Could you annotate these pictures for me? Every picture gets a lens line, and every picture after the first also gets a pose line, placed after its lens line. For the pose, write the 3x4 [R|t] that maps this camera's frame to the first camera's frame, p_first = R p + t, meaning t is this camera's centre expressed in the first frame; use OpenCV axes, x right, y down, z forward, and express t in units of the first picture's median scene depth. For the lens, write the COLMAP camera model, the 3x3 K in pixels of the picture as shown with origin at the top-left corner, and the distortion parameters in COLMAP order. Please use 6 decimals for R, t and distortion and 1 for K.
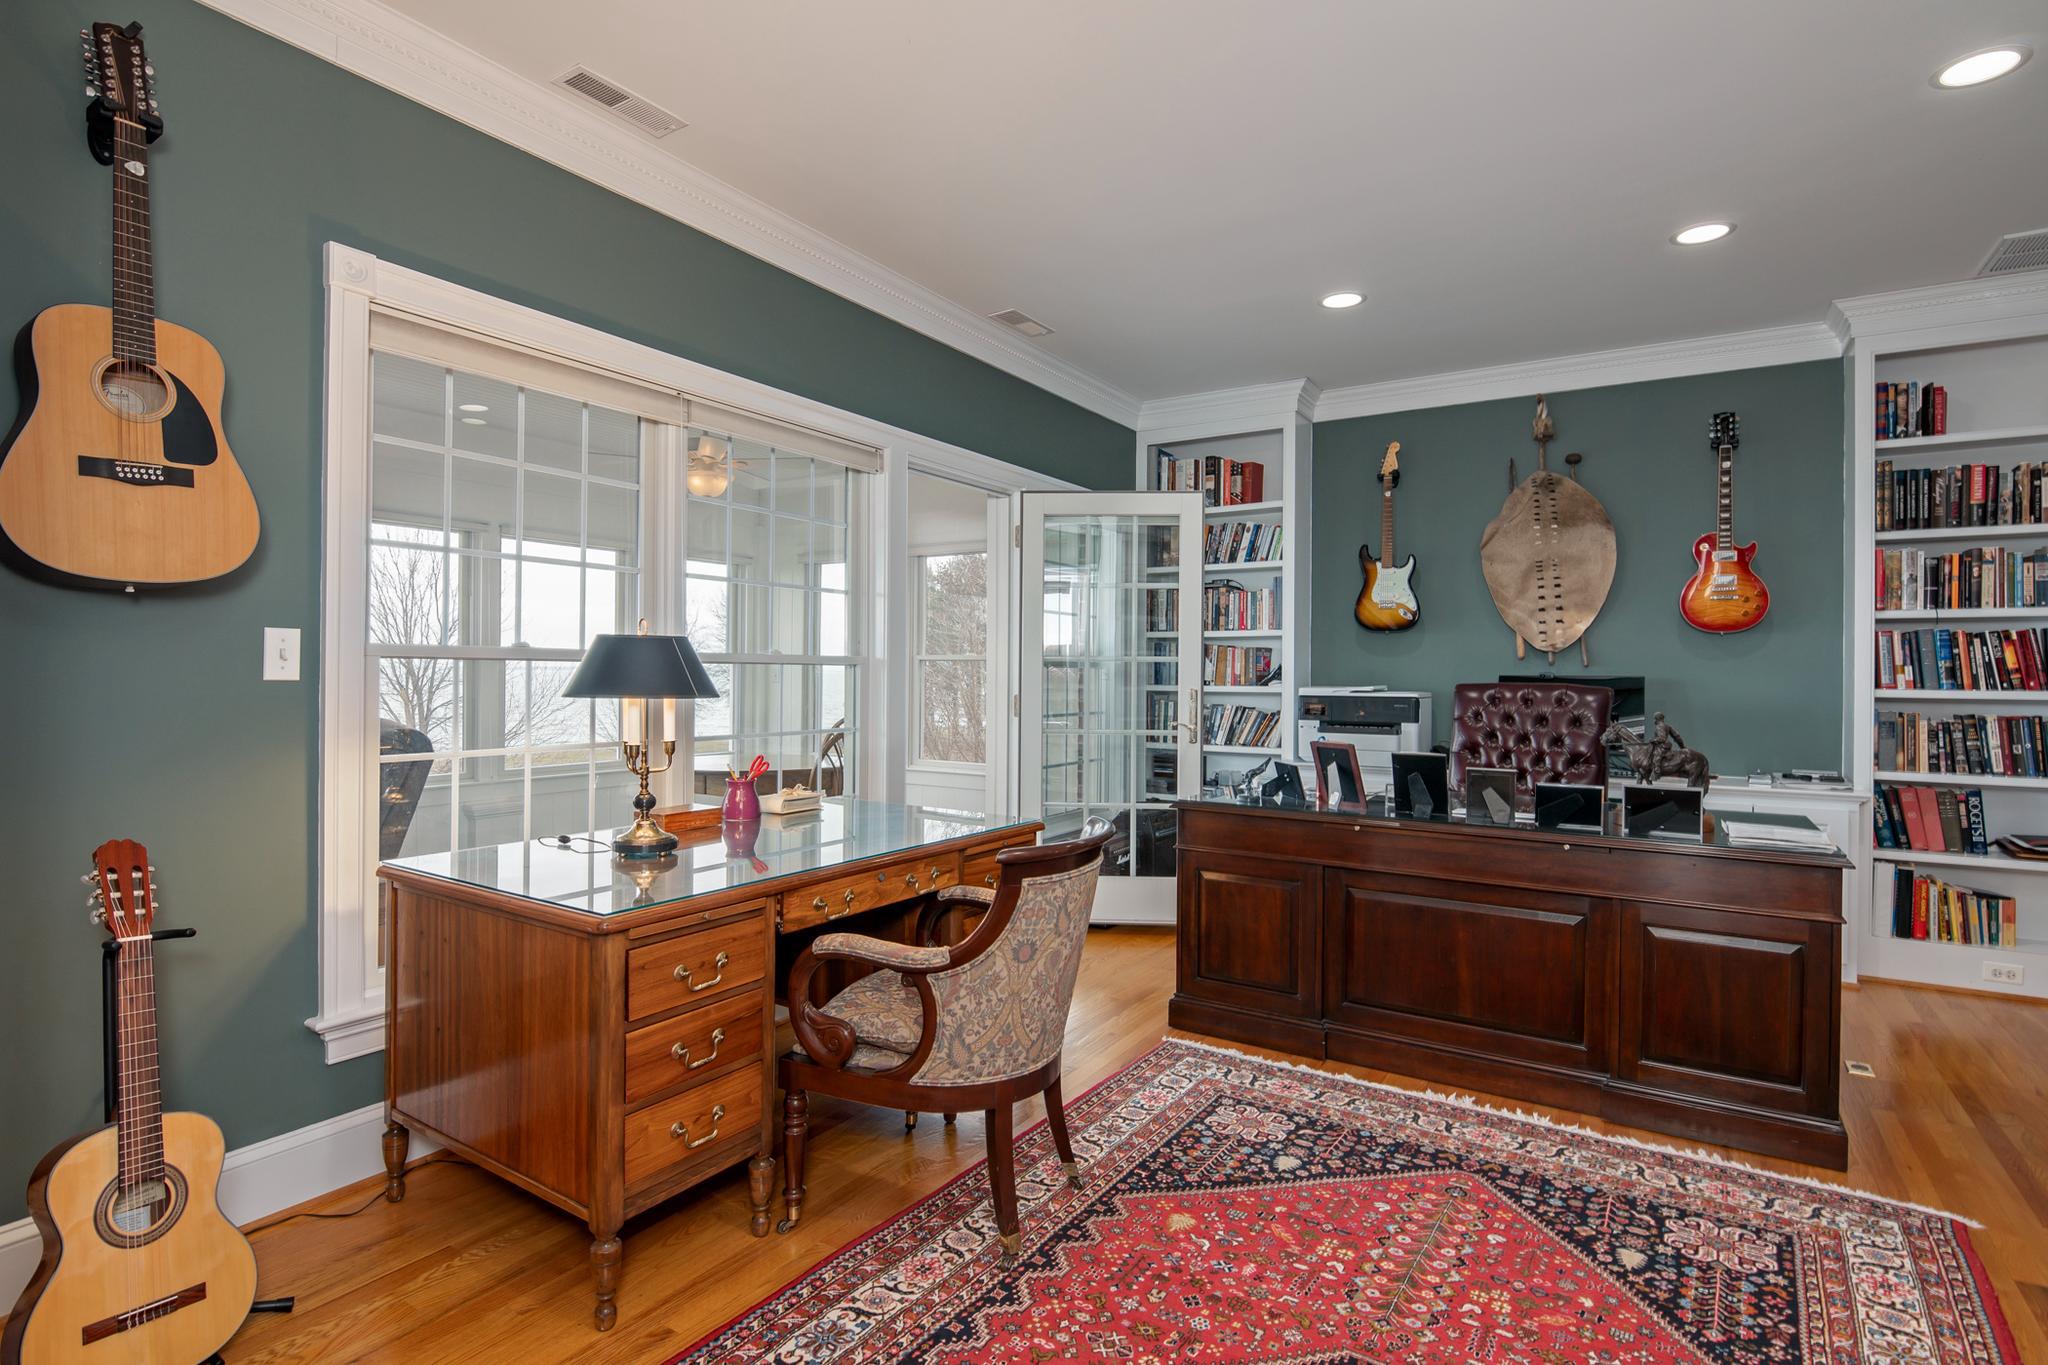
lens RADIAL K [[1017.3, 0, 1024.0], [0, 1017.3, 682.5], [0, 0, 1]] dist [0.000630, -0.000016]
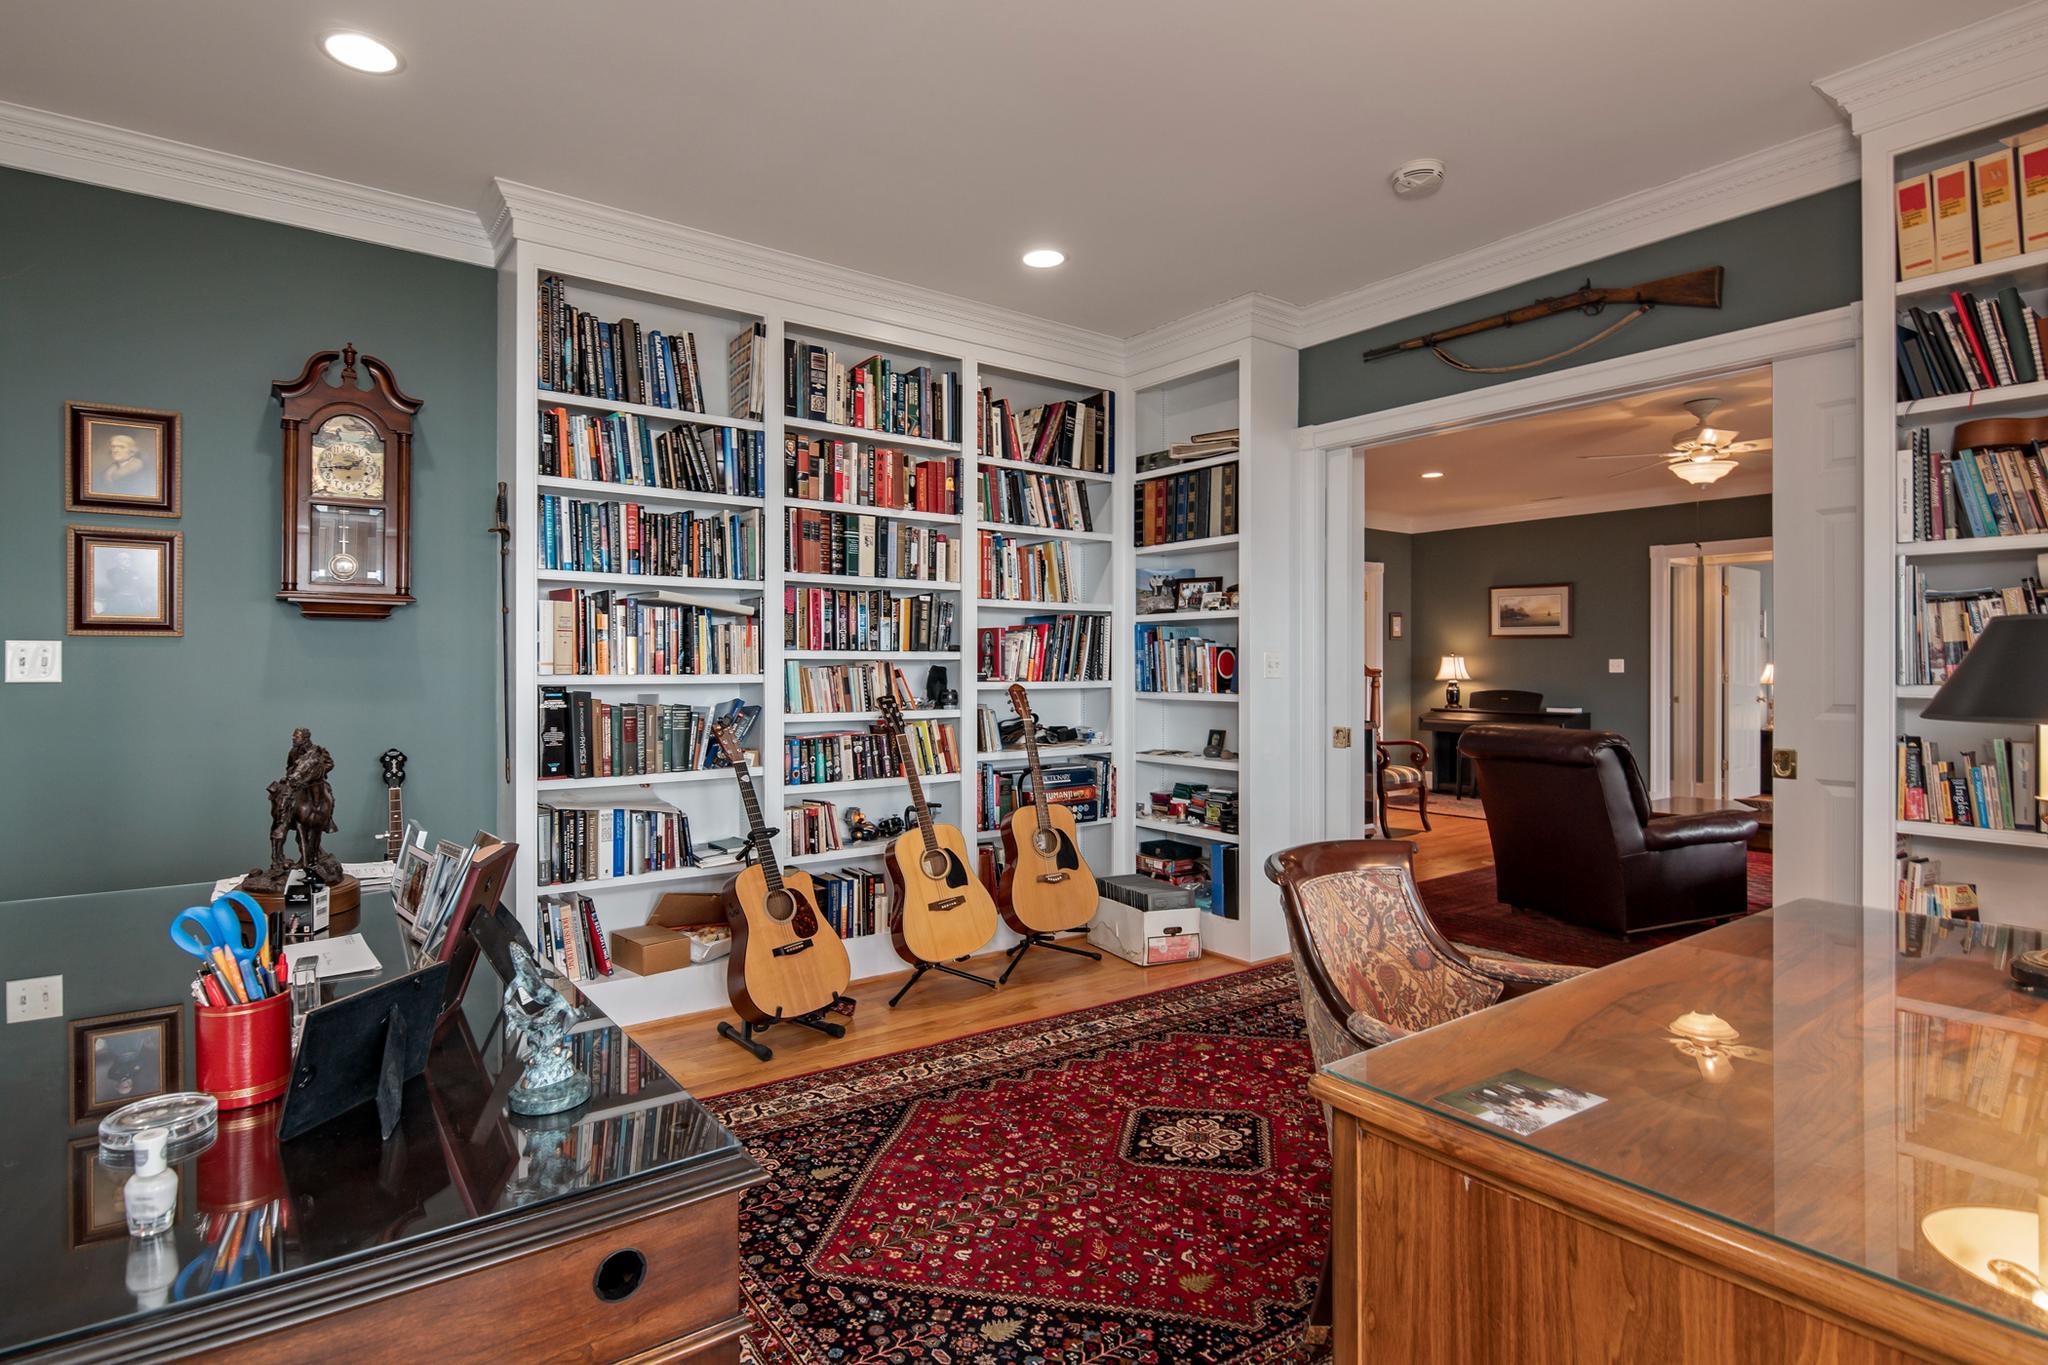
lens RADIAL K [[1017.3, 0, 1024.0], [0, 1017.3, 682.5], [0, 0, 1]] dist [0.000630, -0.000016]
pose [[-0.933455, -0.013807, 0.358428, -0.016584], [-0.004648, 0.999641, 0.026402, -0.018403], [-0.358664, 0.022980, -0.933184, 1.795061]]
